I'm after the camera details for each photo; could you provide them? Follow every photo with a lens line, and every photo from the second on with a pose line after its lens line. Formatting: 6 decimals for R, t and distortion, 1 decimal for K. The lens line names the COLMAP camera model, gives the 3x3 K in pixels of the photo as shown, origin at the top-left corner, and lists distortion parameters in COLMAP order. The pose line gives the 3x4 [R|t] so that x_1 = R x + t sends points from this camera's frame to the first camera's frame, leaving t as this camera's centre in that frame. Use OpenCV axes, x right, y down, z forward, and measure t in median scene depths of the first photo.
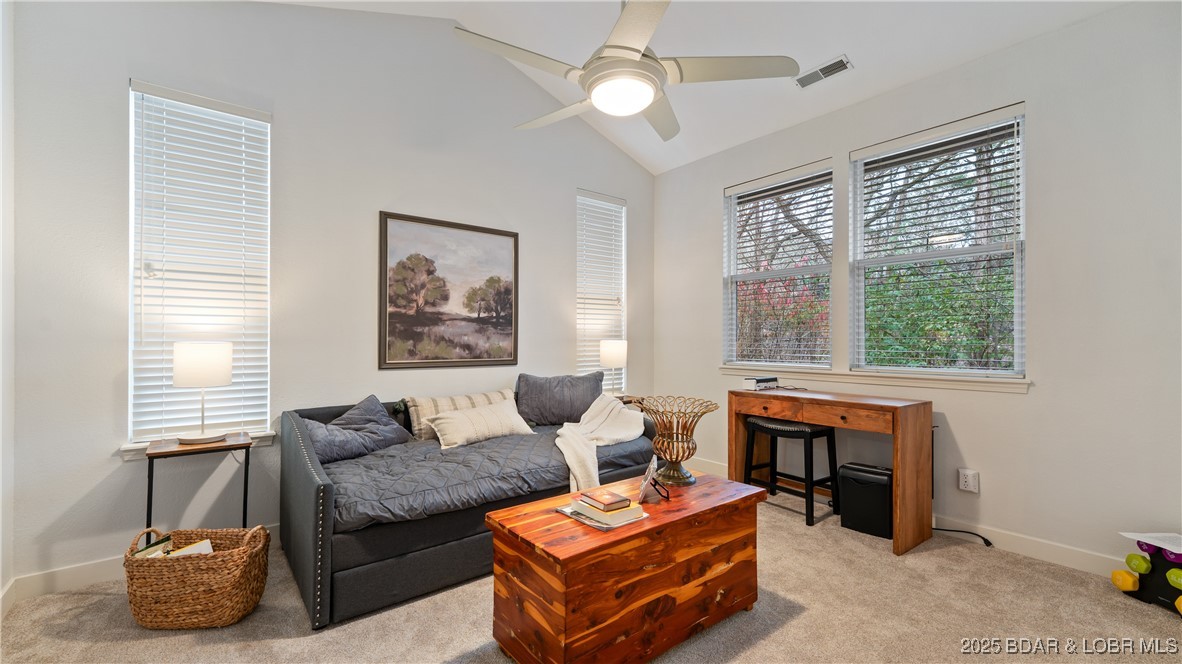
lens RADIAL K [[486.9, 0, 591.0], [0, 486.9, 332.0], [0, 0, 1]] dist [-0.000198, -0.000037]
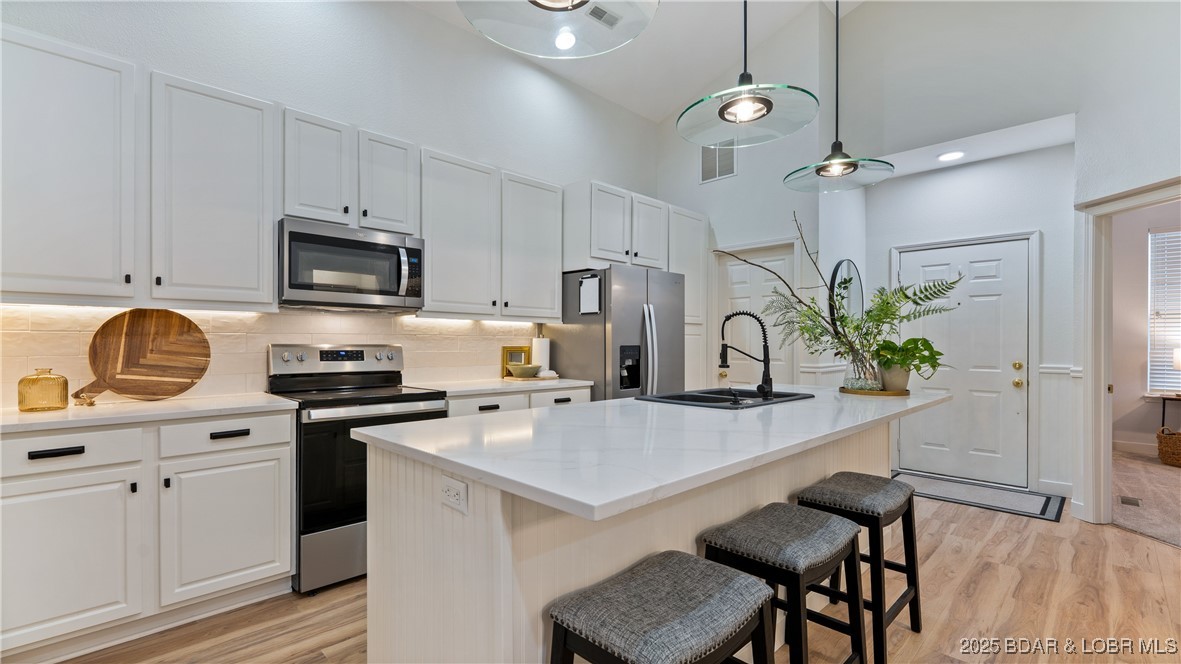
lens RADIAL K [[529.3, 0, 589.5], [0, 529.3, 338.5], [0, 0, 1]] dist [-0.000734, -0.000211]
pose [[0.104501, 0.006123, -0.994506, 1.154142], [0.007534, 0.999947, 0.006948, -0.058714], [0.994496, -0.008218, 0.104449, -1.745736]]
